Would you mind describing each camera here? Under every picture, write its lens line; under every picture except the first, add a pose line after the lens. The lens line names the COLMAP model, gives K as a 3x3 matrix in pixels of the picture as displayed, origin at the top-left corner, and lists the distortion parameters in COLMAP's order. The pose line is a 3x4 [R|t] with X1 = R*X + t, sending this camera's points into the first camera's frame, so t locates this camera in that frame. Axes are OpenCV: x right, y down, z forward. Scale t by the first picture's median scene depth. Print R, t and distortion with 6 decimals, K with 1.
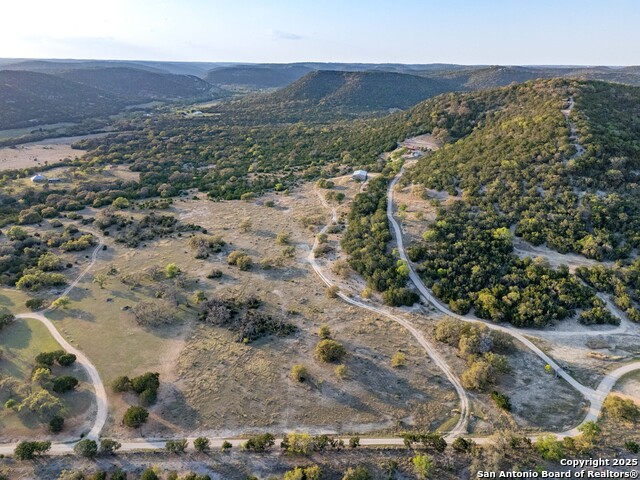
lens RADIAL K [[472.9, 0, 317.3], [0, 472.9, 239.3], [0, 0, 1]] dist [0.070561, -0.059006]
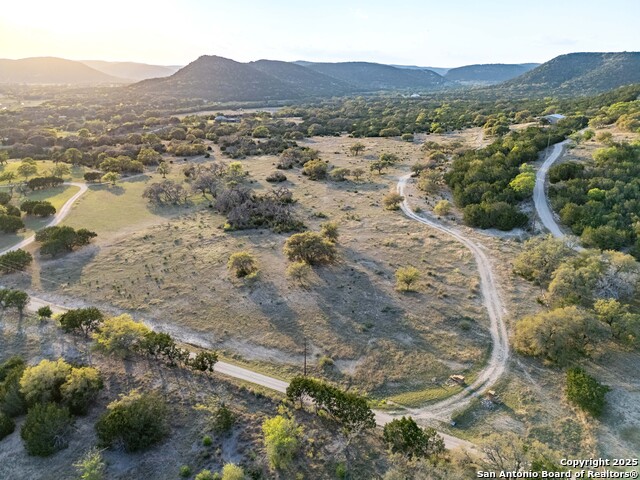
lens RADIAL K [[472.9, 0, 317.3], [0, 472.9, 239.3], [0, 0, 1]] dist [0.070561, -0.059006]
pose [[0.883146, 0.154494, -0.442927, 0.324872], [-0.162126, 0.986550, 0.020852, 0.226112], [0.440191, 0.053395, 0.896315, 0.502863]]
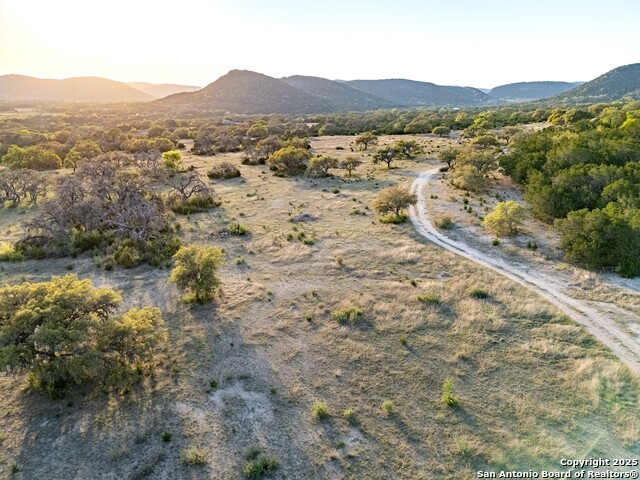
lens RADIAL K [[472.9, 0, 317.3], [0, 472.9, 239.3], [0, 0, 1]] dist [0.070561, -0.059006]
pose [[0.842078, 0.154036, -0.516892, 0.210986], [-0.185246, 0.982651, -0.008954, 0.197698], [0.506546, 0.103293, 0.856003, 0.967002]]
